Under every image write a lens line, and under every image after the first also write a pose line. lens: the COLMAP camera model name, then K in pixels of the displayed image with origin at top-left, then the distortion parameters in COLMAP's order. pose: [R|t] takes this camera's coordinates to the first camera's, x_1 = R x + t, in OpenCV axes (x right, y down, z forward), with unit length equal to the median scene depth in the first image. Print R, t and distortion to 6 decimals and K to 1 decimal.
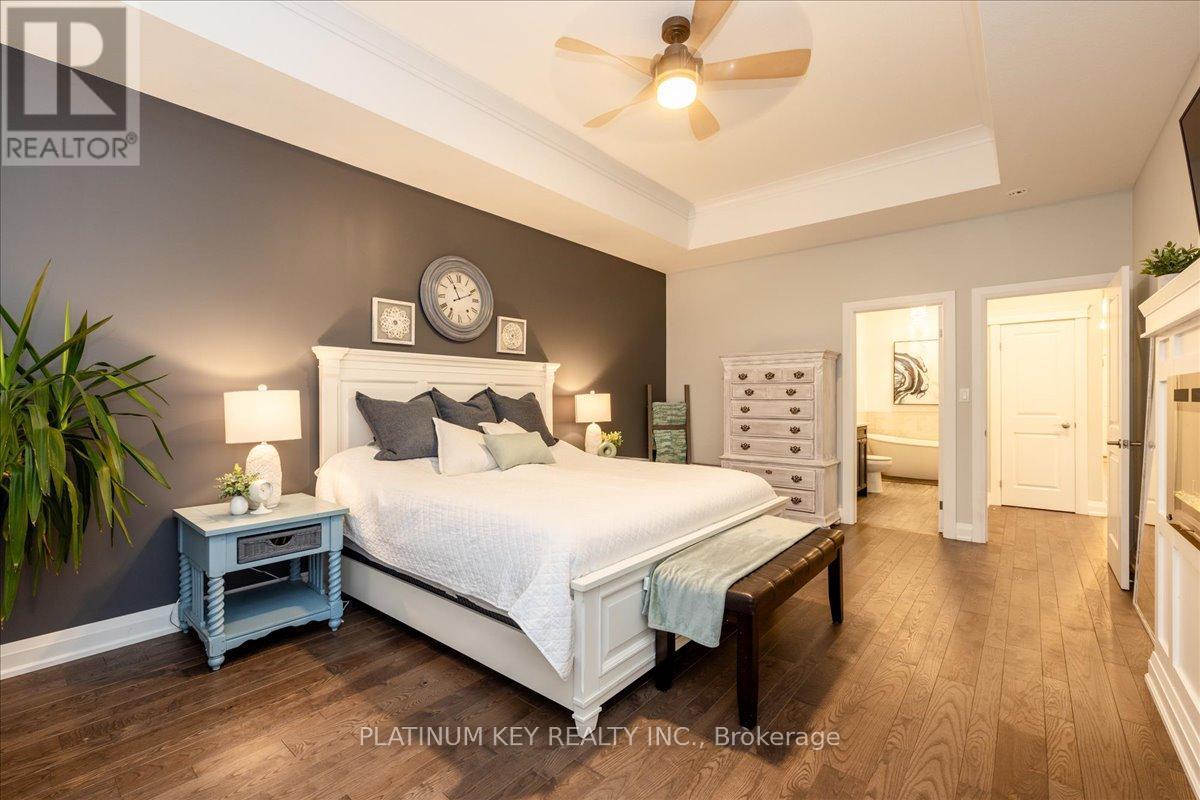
lens RADIAL K [[519.5, 0, 602.3], [0, 519.5, 400.0], [0, 0, 1]] dist [-0.000091, 0.000087]
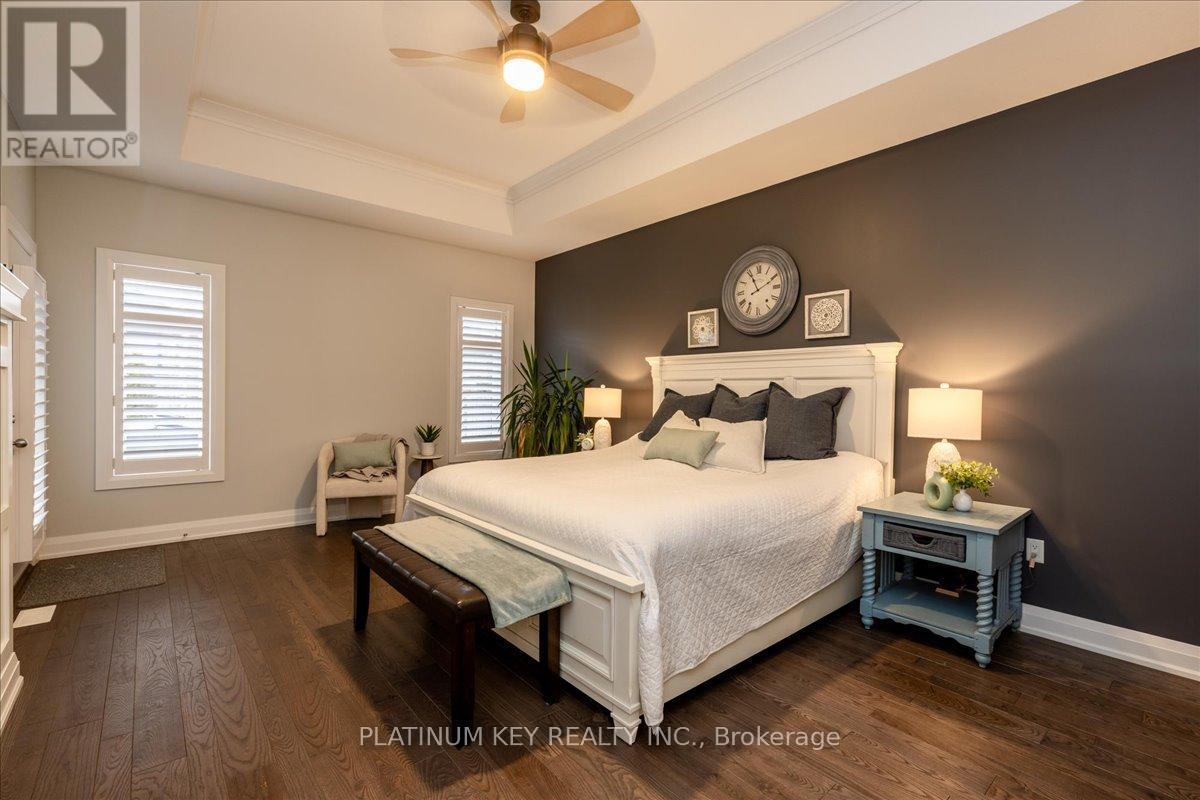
lens RADIAL K [[519.5, 0, 603.5], [0, 519.5, 400.5], [0, 0, 1]] dist [-0.000091, 0.000087]
pose [[-0.159441, 0.013471, -0.987116, 0.724045], [-0.012262, 0.999803, 0.015624, -0.002665], [0.987131, 0.014595, -0.159244, 0.876289]]
